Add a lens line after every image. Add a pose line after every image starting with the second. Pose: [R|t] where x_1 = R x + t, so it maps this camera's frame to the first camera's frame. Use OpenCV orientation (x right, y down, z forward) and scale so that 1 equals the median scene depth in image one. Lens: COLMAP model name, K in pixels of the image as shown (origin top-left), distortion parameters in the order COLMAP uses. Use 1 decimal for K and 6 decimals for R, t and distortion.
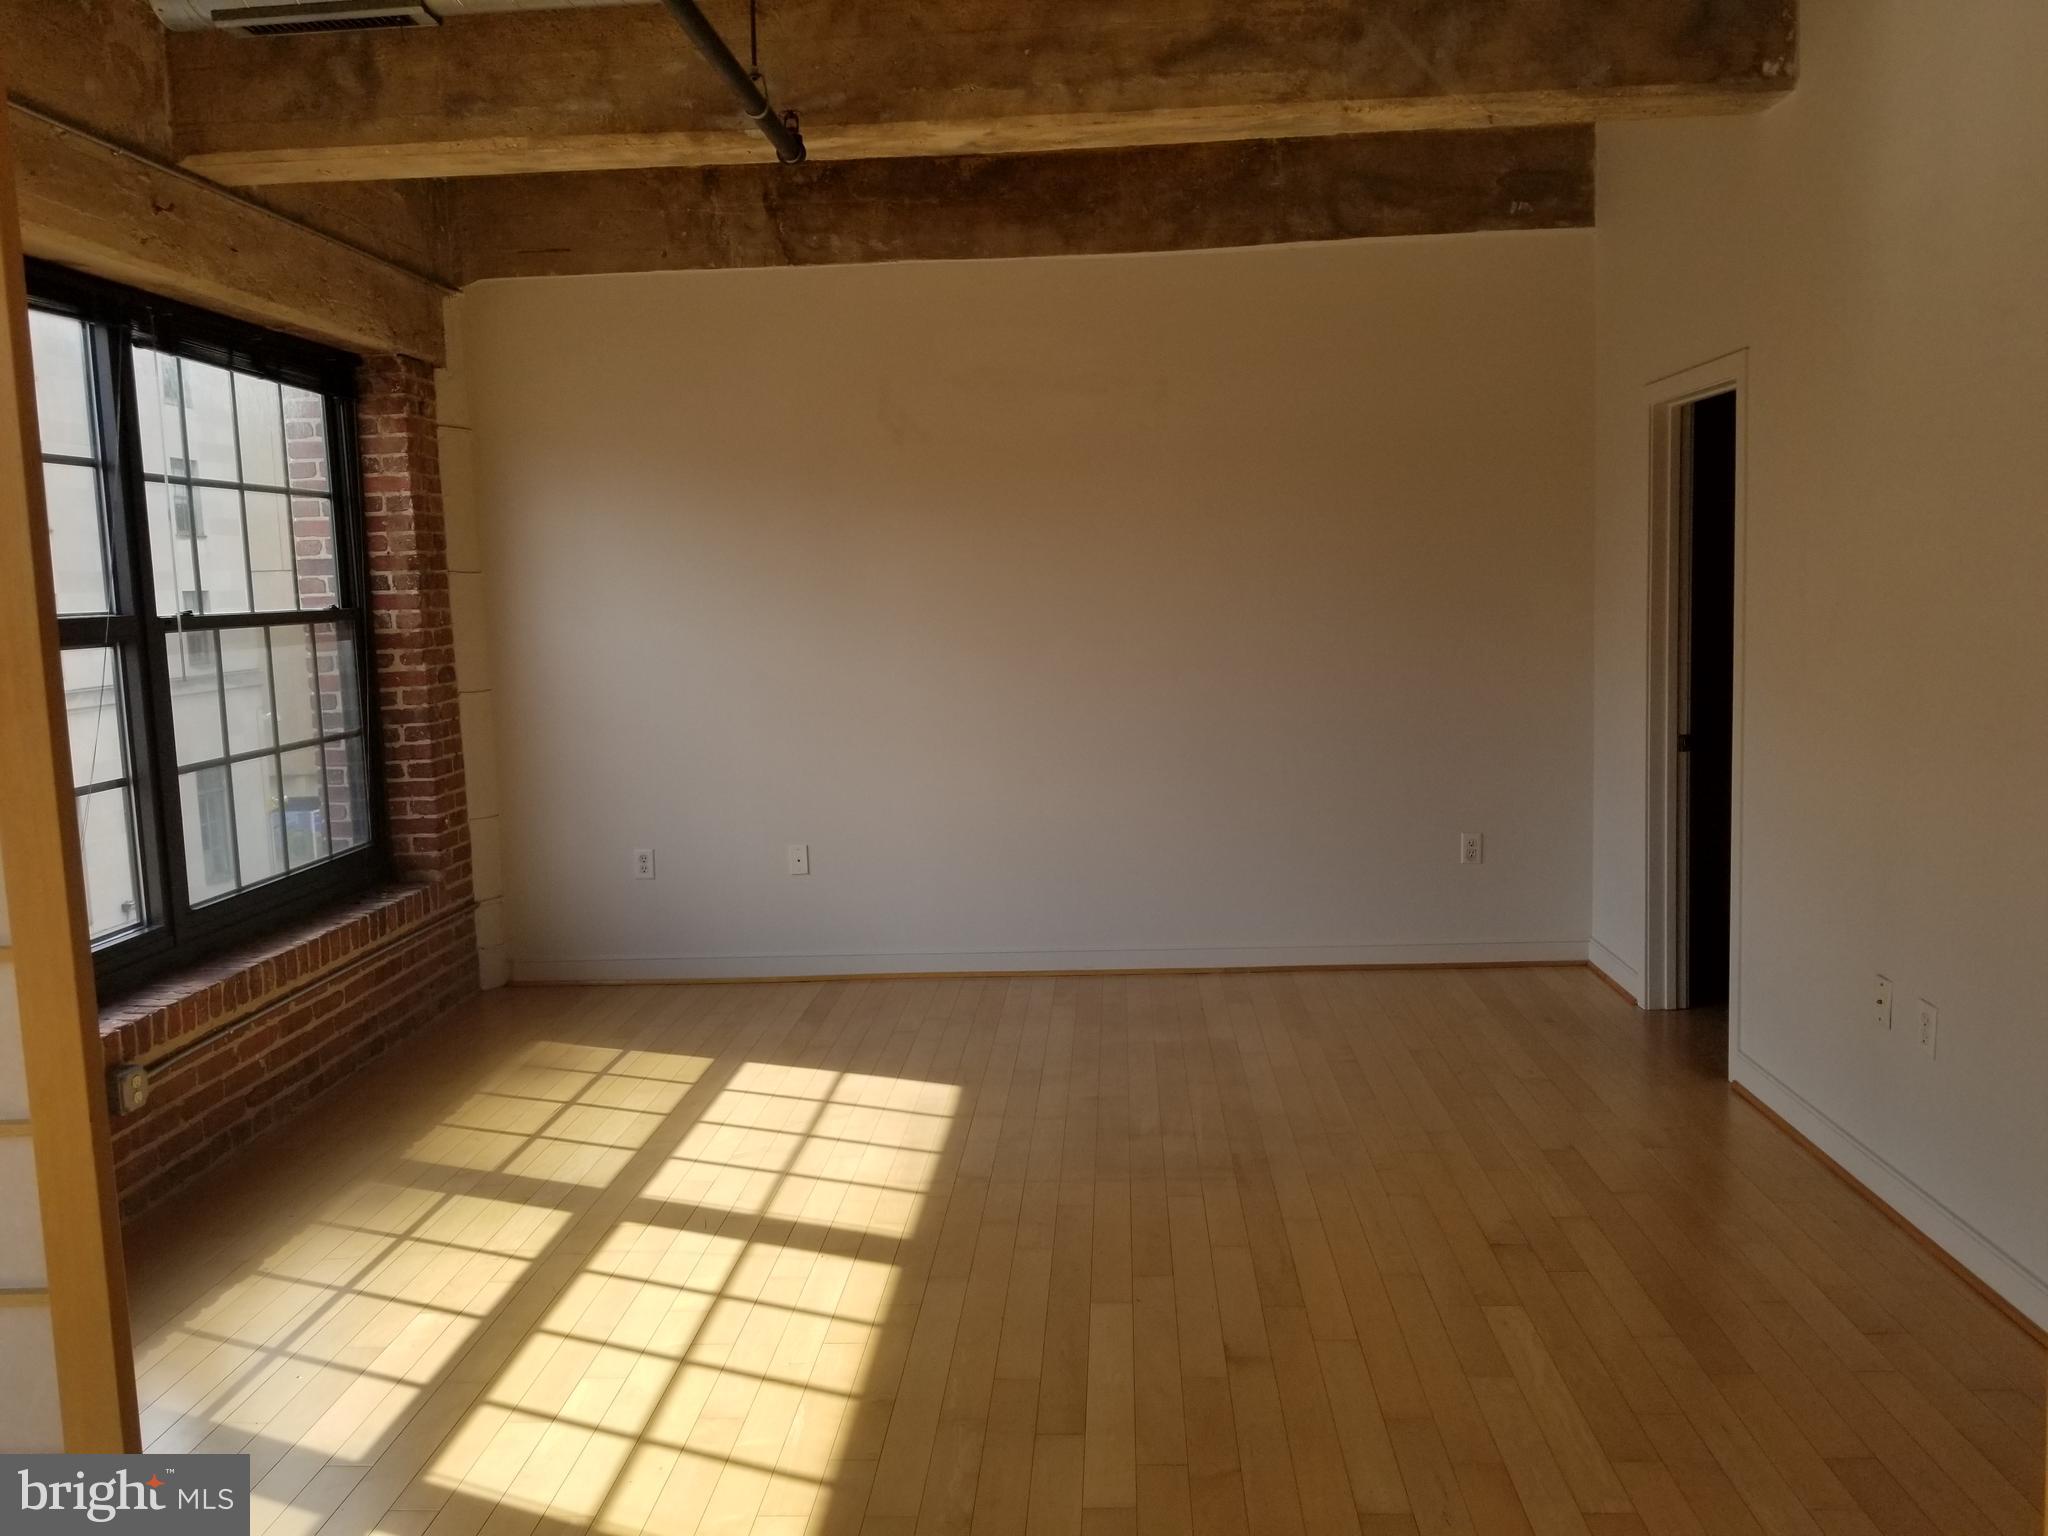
lens RADIAL K [[1505.7, 0, 1024.0], [0, 1505.7, 768.0], [0, 0, 1]] dist [-0.008463, -0.012170]
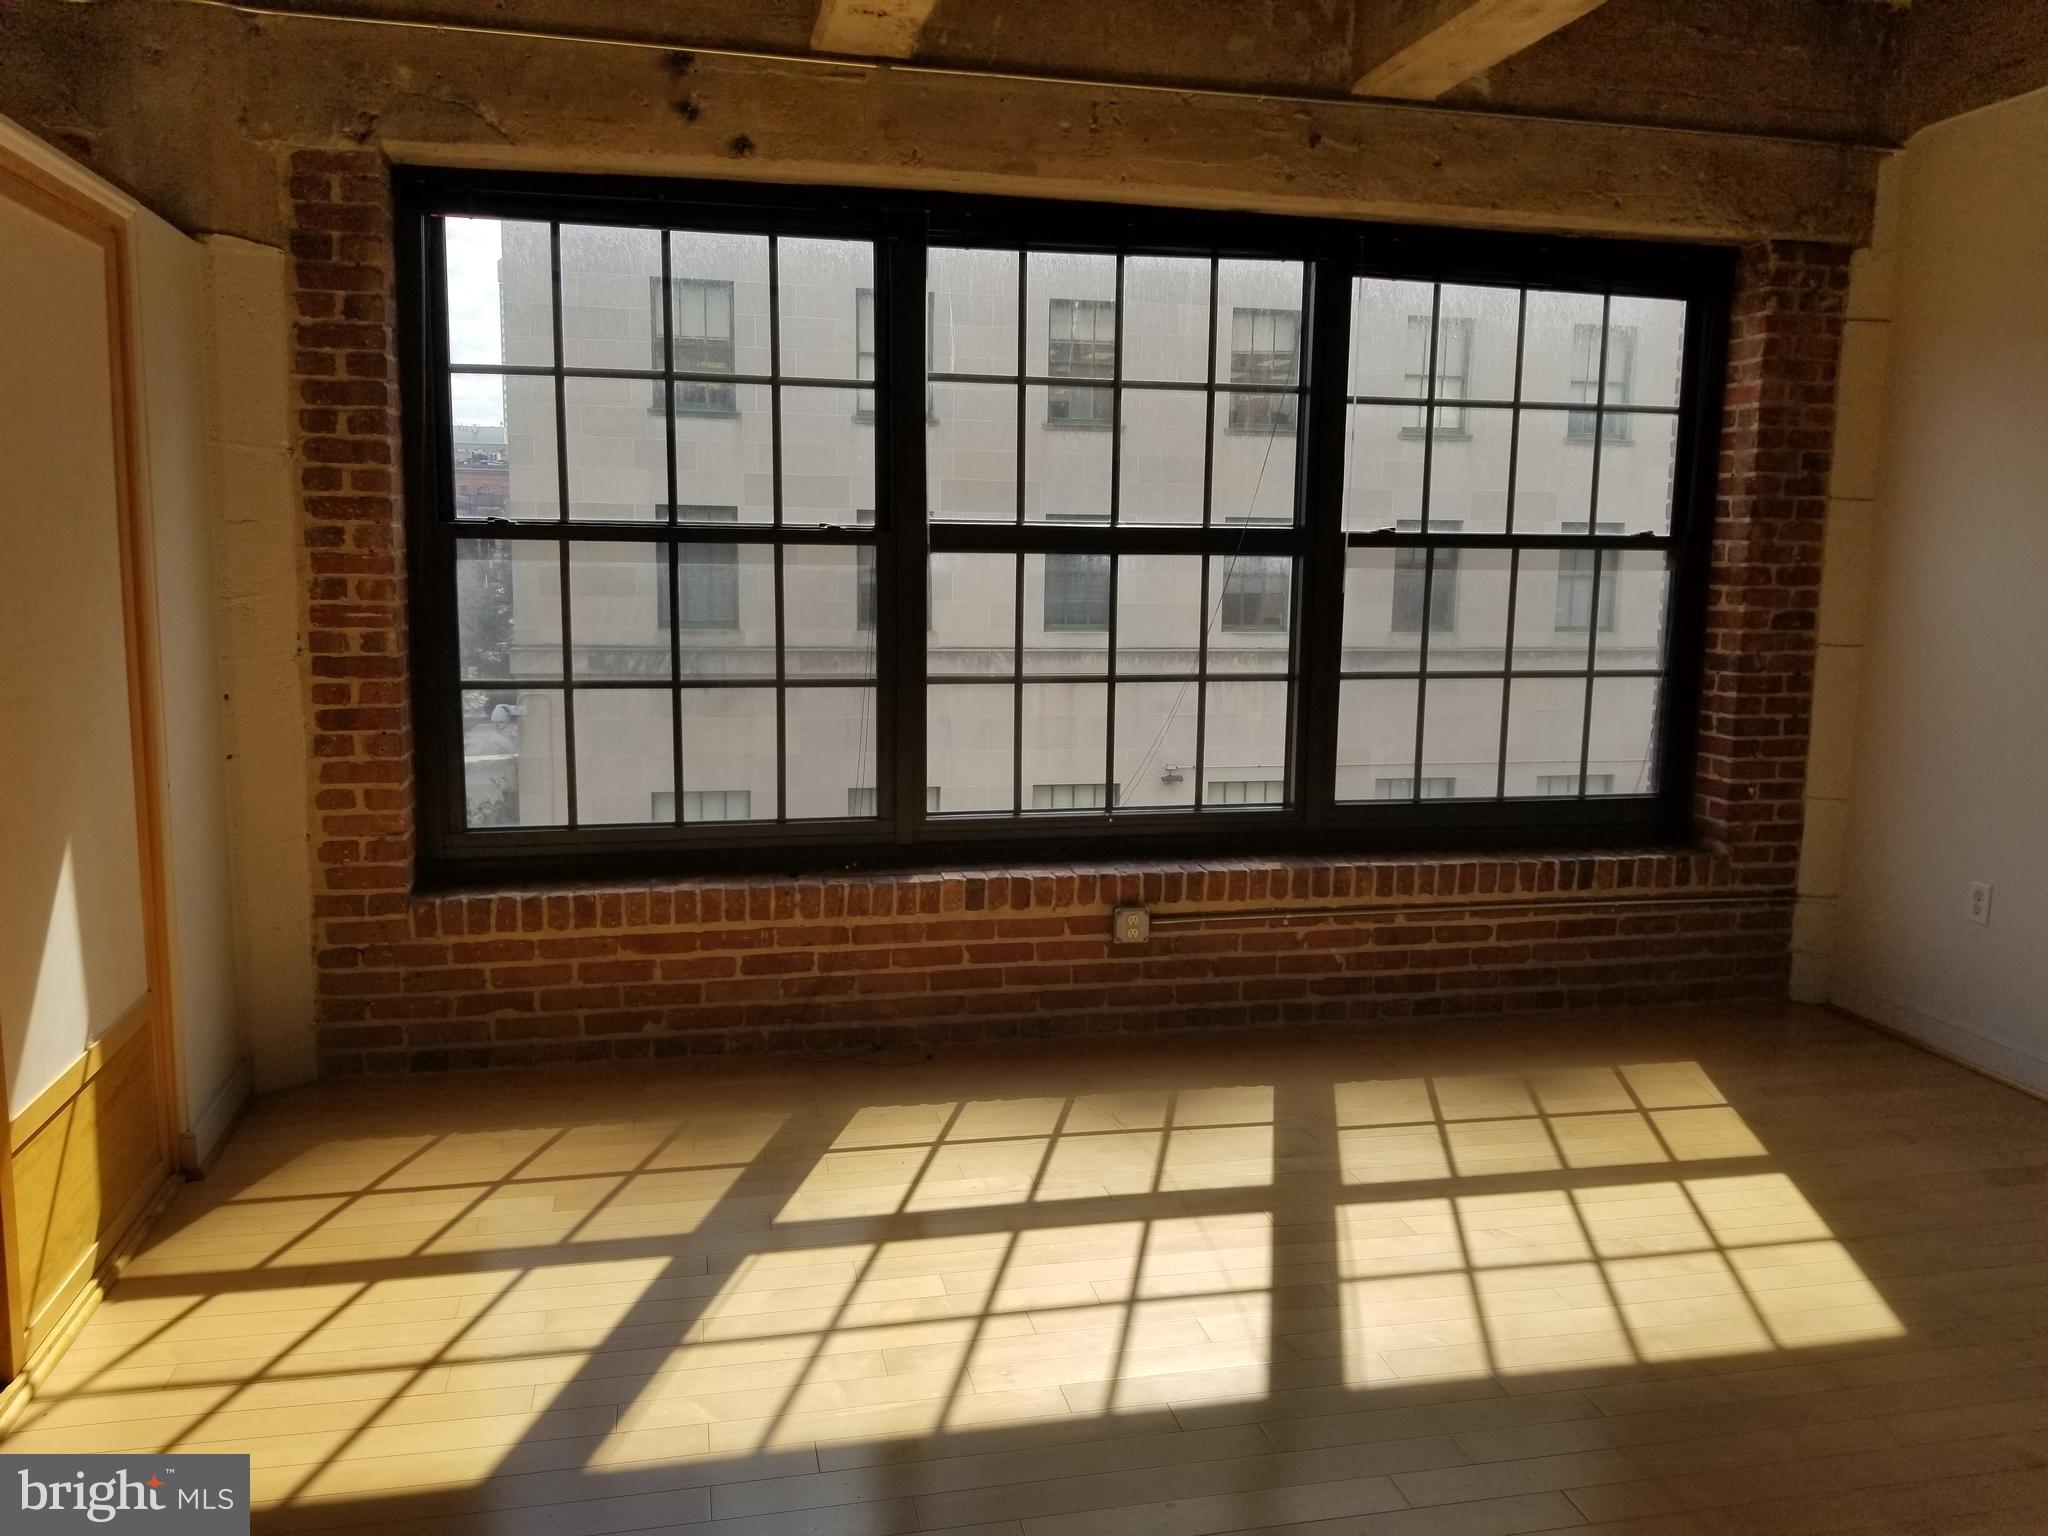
lens RADIAL K [[1505.7, 0, 1024.0], [0, 1505.7, 768.0], [0, 0, 1]] dist [-0.008463, -0.012170]
pose [[0.293666, 0.178978, -0.939003, 0.349358], [-0.142263, 0.979559, 0.142216, -0.046955], [0.945263, 0.091822, 0.313125, 0.399004]]
